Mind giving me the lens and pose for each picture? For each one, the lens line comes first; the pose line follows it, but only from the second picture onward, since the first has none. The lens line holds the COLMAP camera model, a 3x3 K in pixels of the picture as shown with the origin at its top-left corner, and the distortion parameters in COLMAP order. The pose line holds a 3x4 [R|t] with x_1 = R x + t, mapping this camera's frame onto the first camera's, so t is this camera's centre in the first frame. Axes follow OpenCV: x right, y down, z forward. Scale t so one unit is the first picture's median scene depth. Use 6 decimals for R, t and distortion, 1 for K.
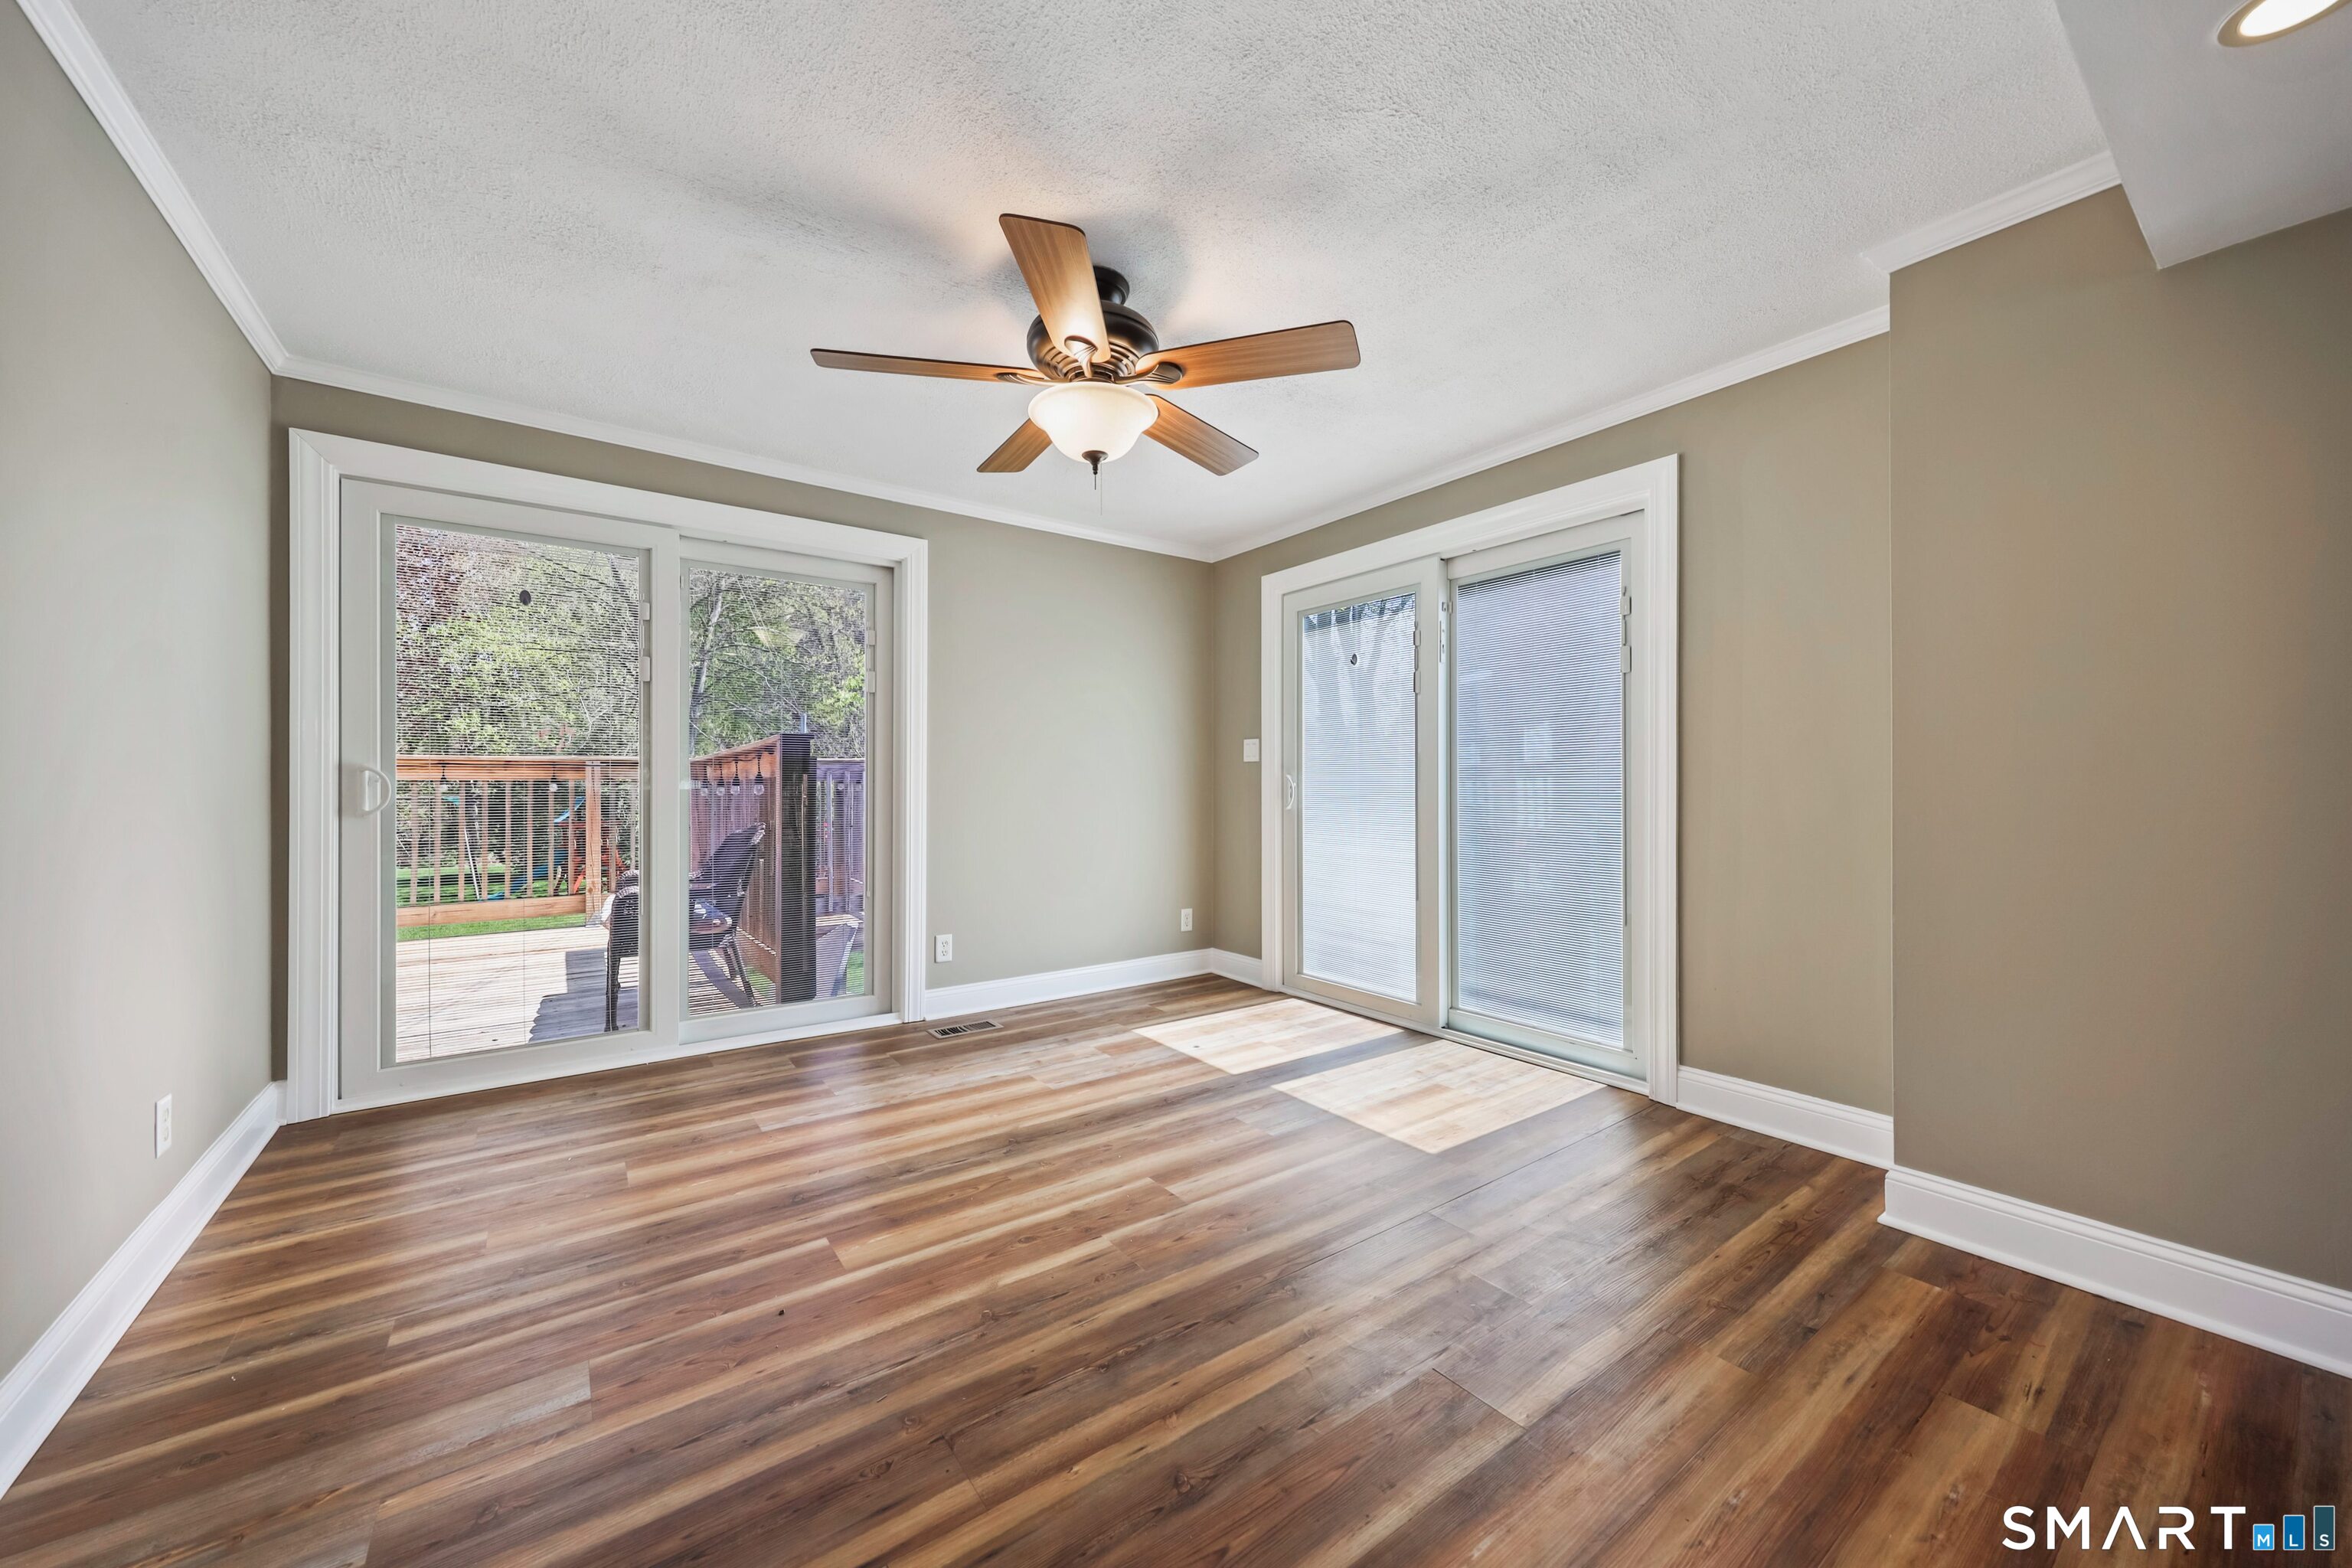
lens RADIAL K [[849.7, 0, 1163.4], [0, 849.7, 770.5], [0, 0, 1]] dist [0.001066, 0.000044]
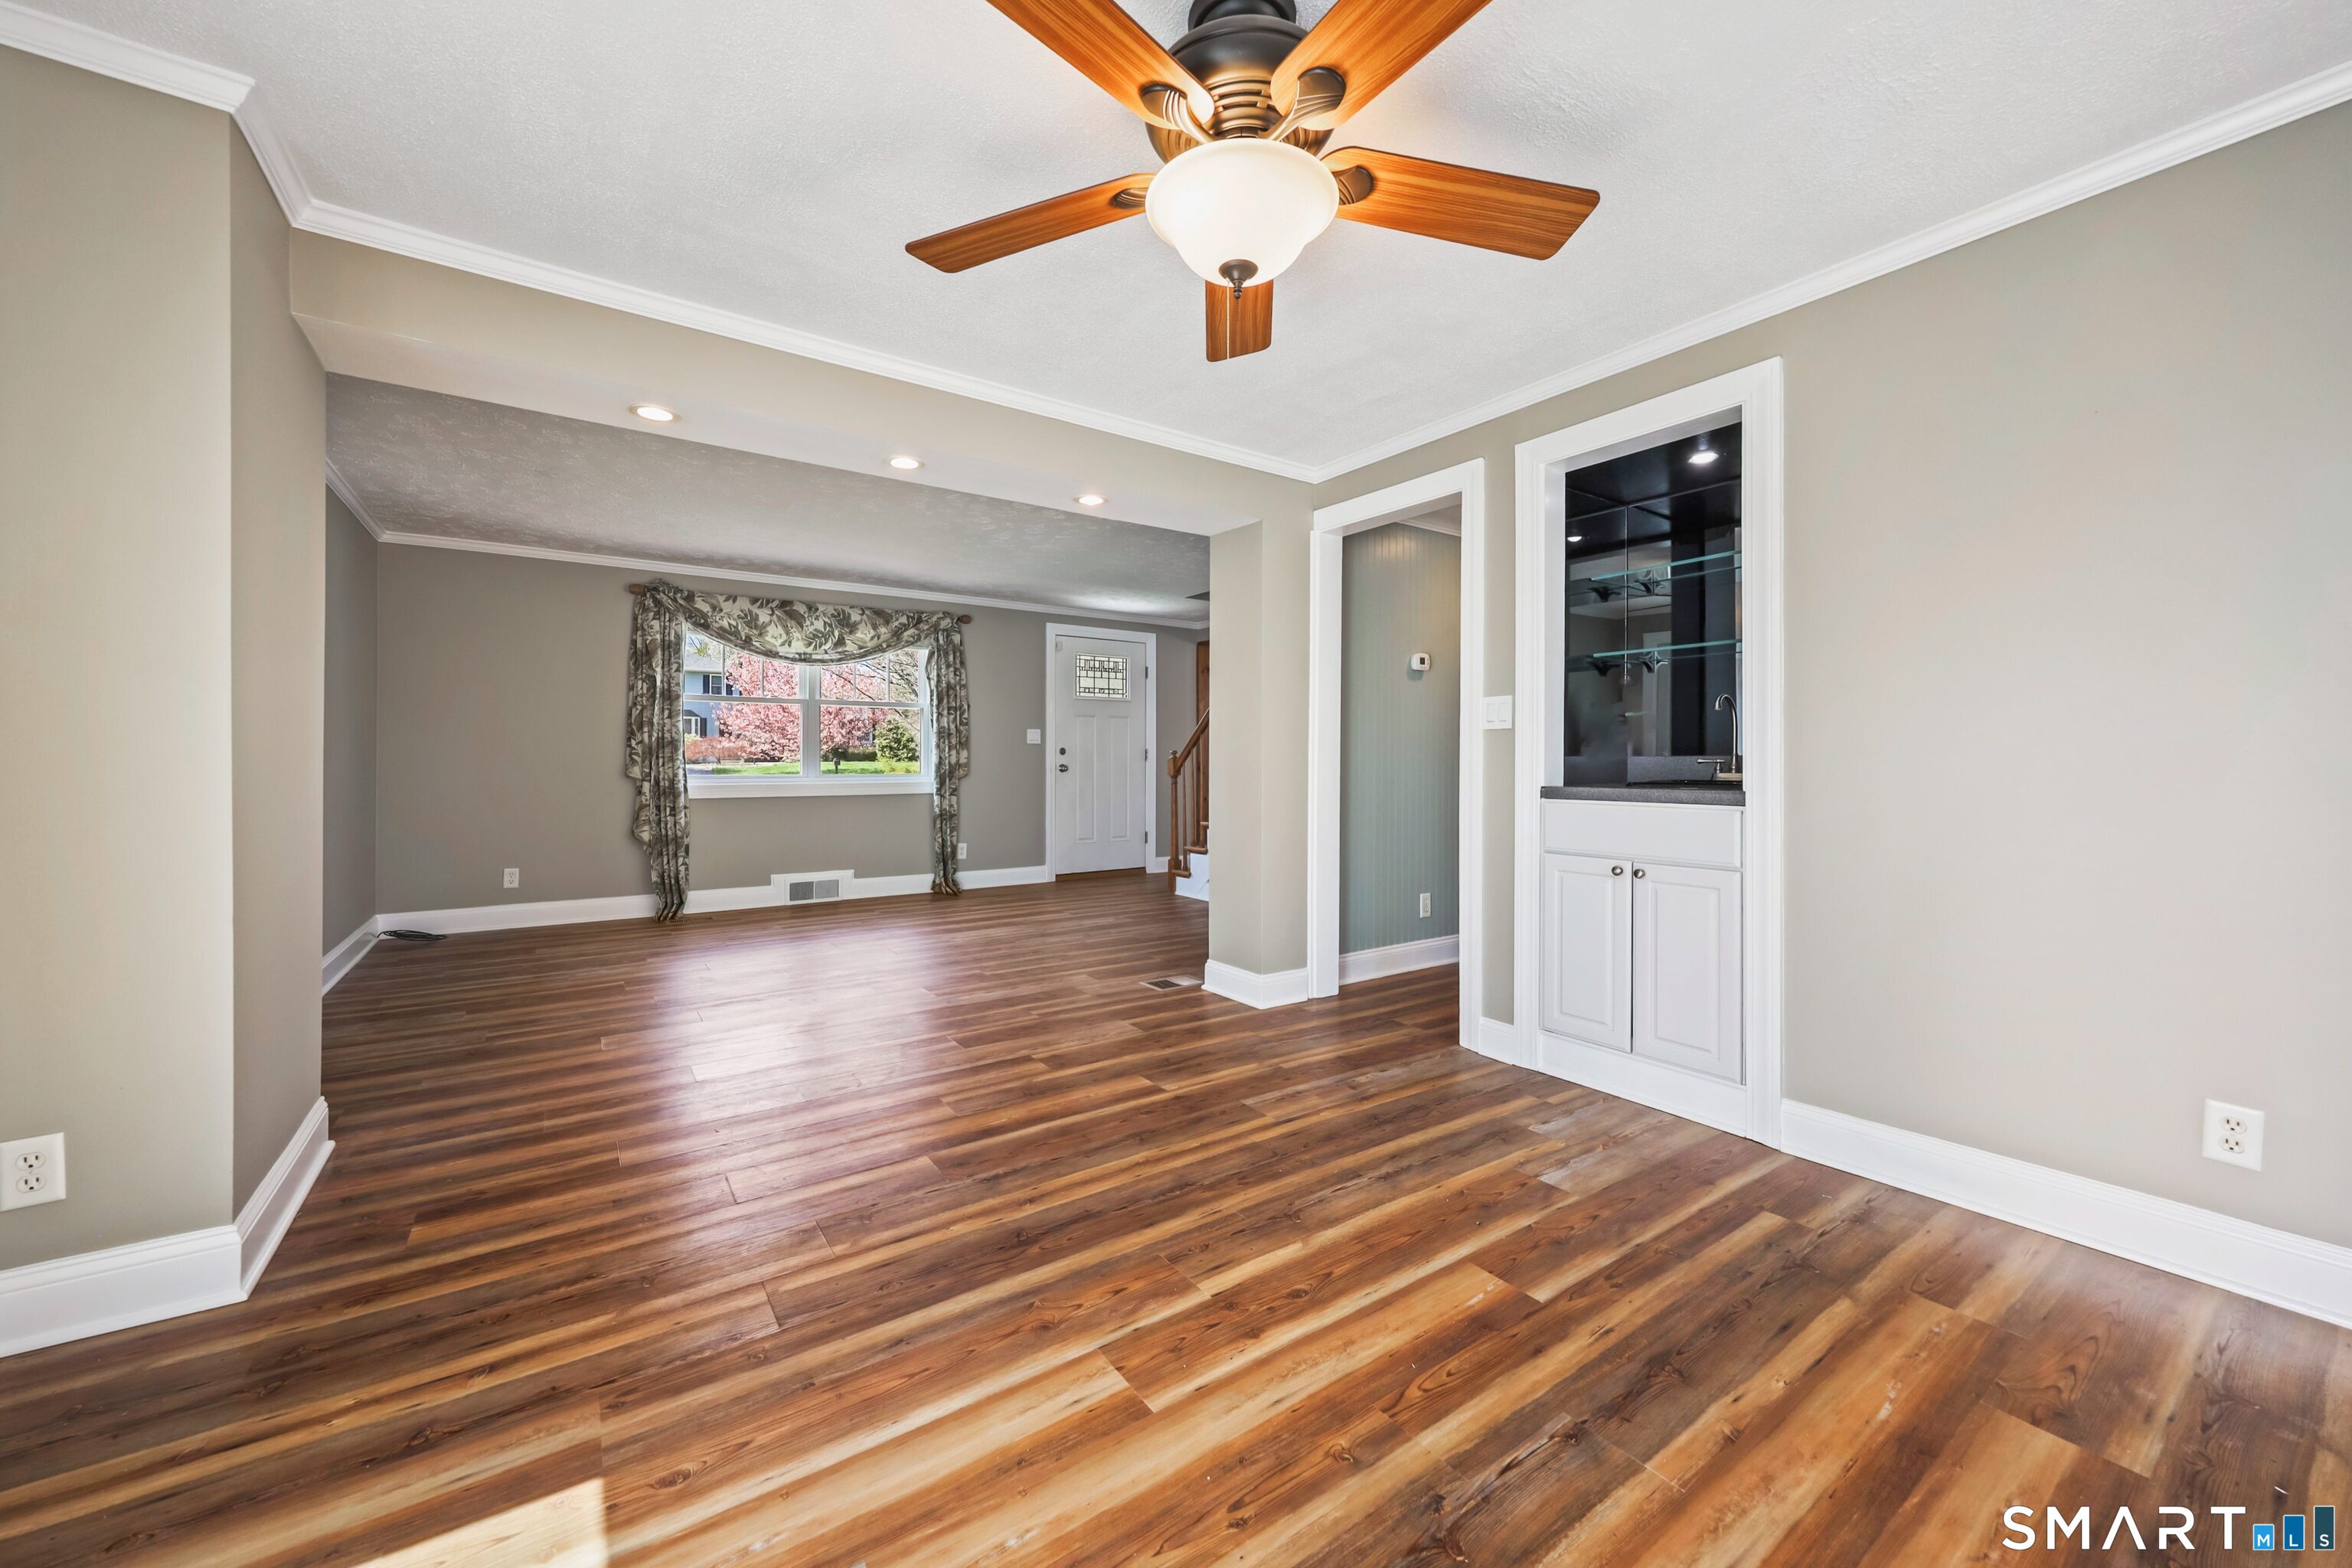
lens RADIAL K [[880.6, 0, 1167.9], [0, 880.6, 760.9], [0, 0, 1]] dist [0.001388, -0.000046]
pose [[-0.999926, -0.003607, 0.011637, -0.035871], [-0.003813, 0.999835, -0.017743, 0.032597], [-0.011571, -0.017786, -0.999775, 1.769263]]
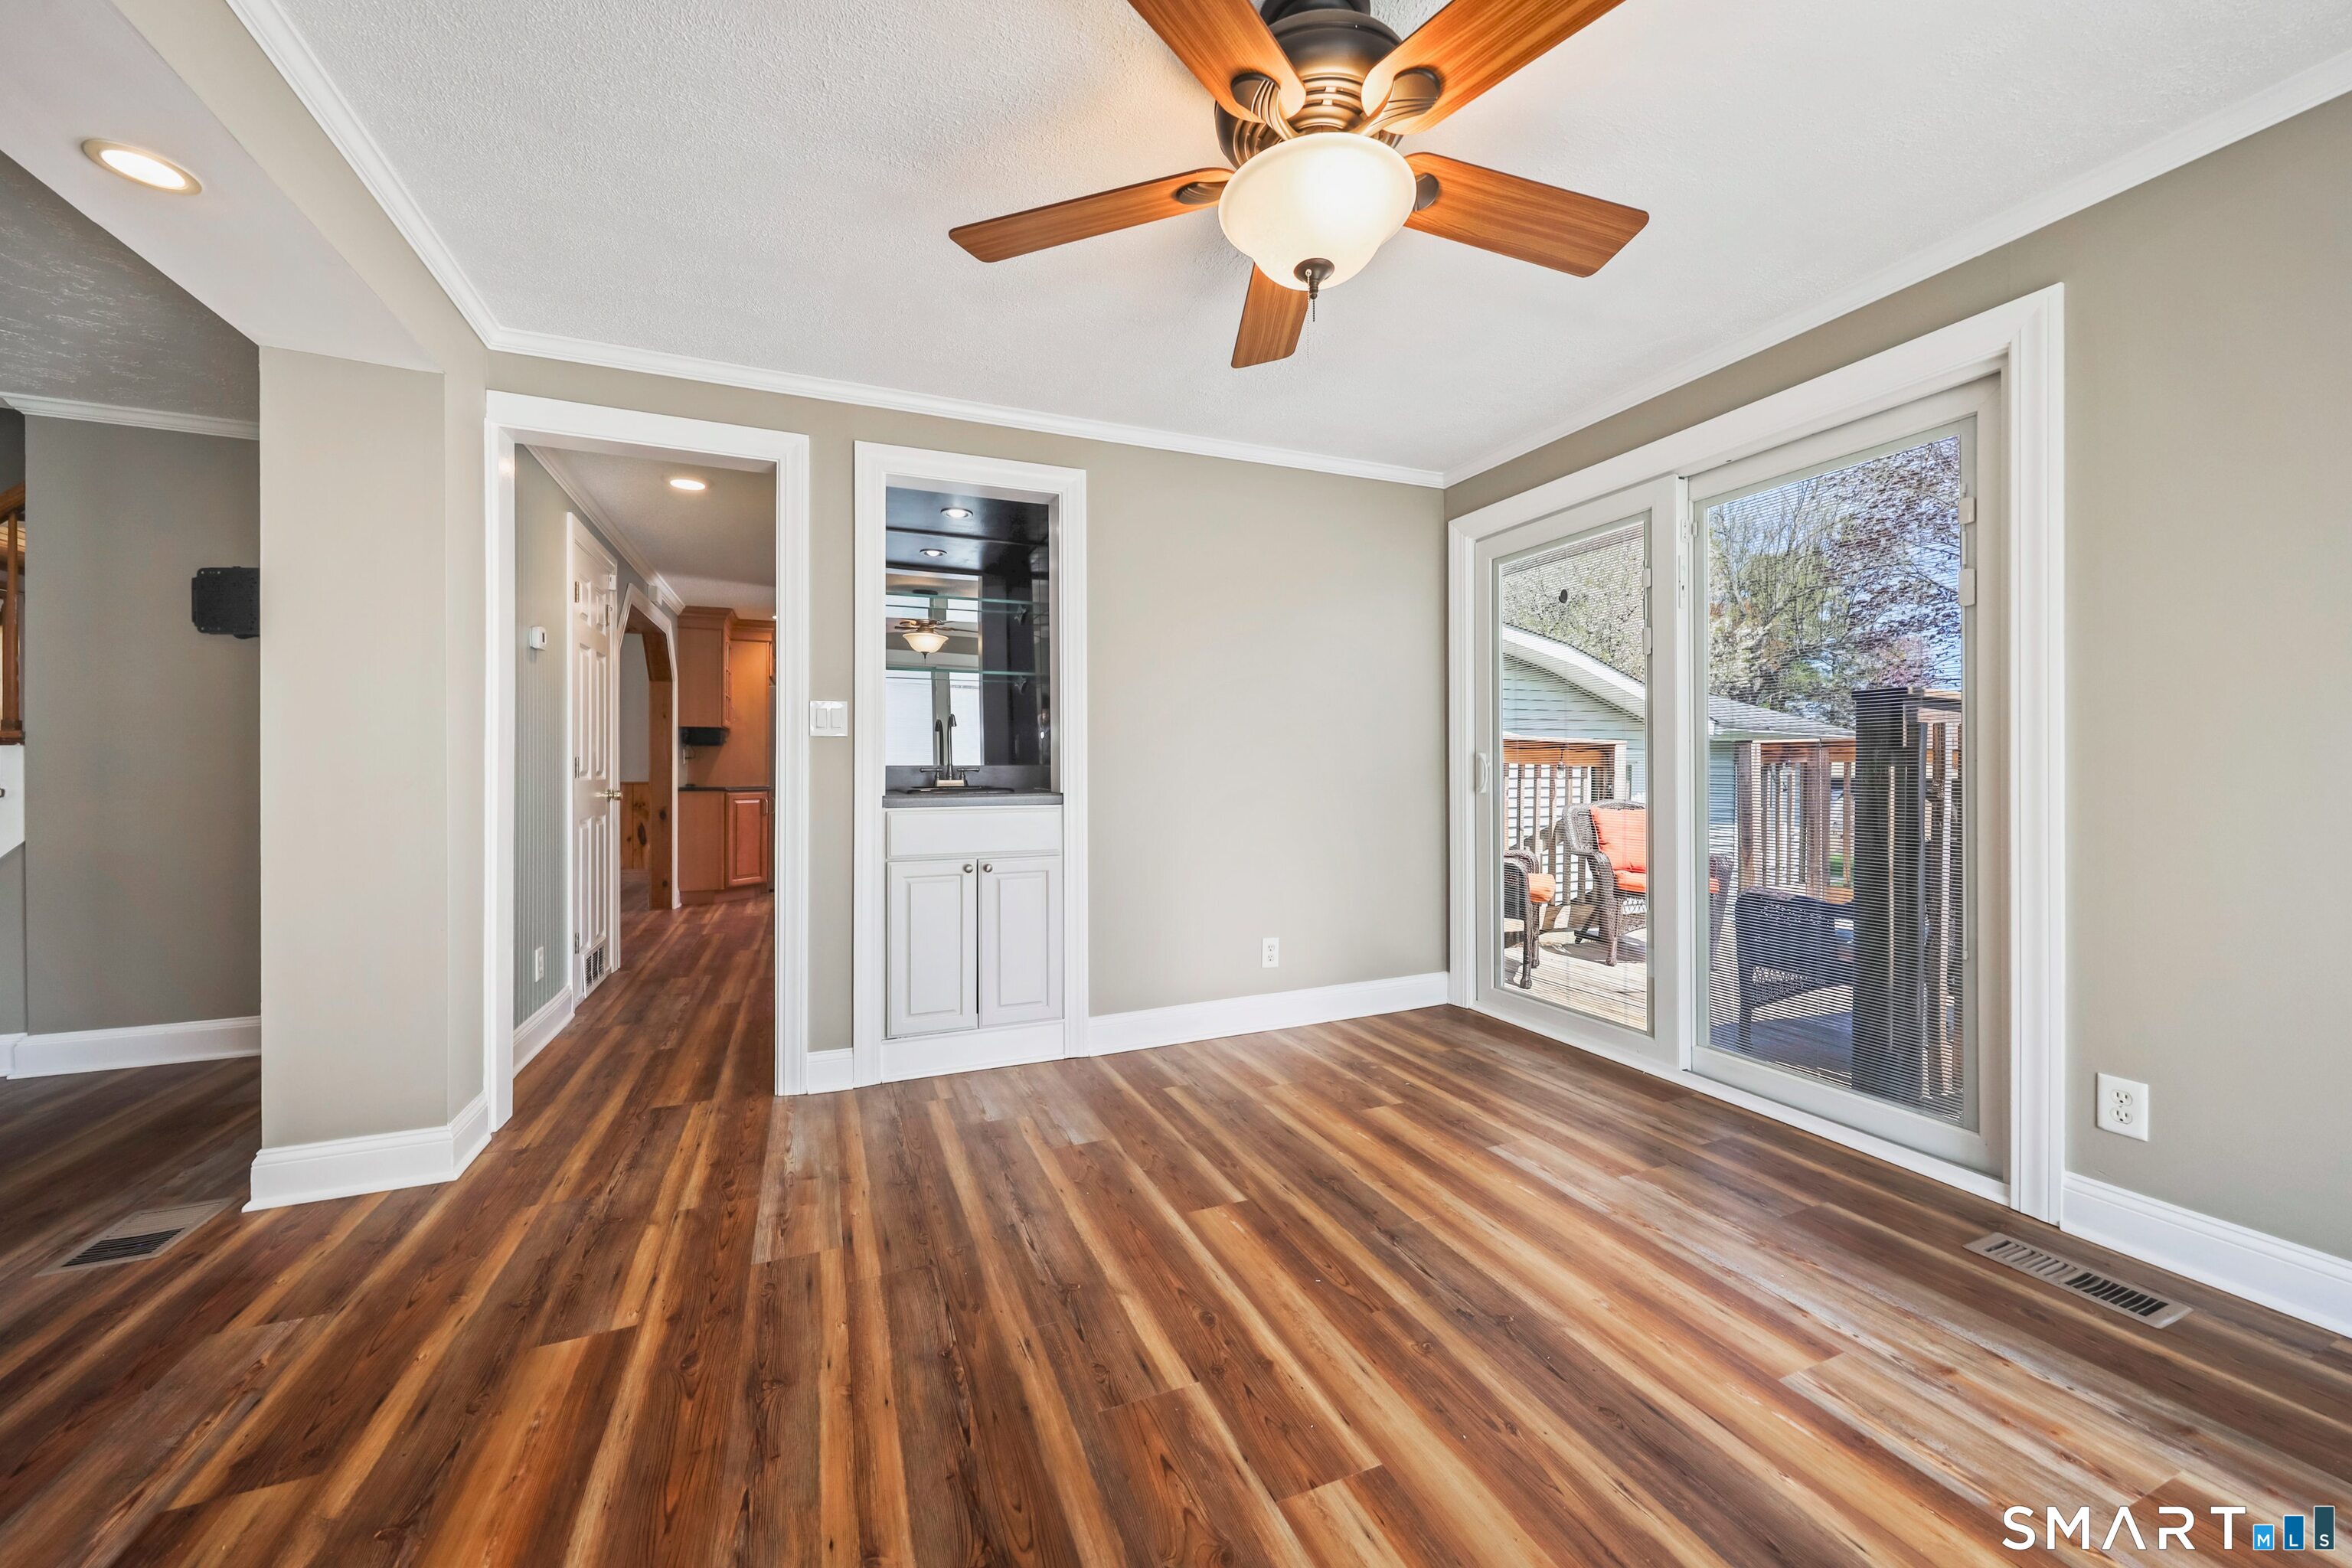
lens RADIAL K [[849.7, 0, 1163.4], [0, 849.7, 770.5], [0, 0, 1]] dist [0.001066, 0.000044]
pose [[-0.227750, -0.000499, -0.973719, 0.612092], [0.019792, 0.999791, -0.005141, 0.020991], [0.973518, -0.020443, -0.227693, 1.081810]]
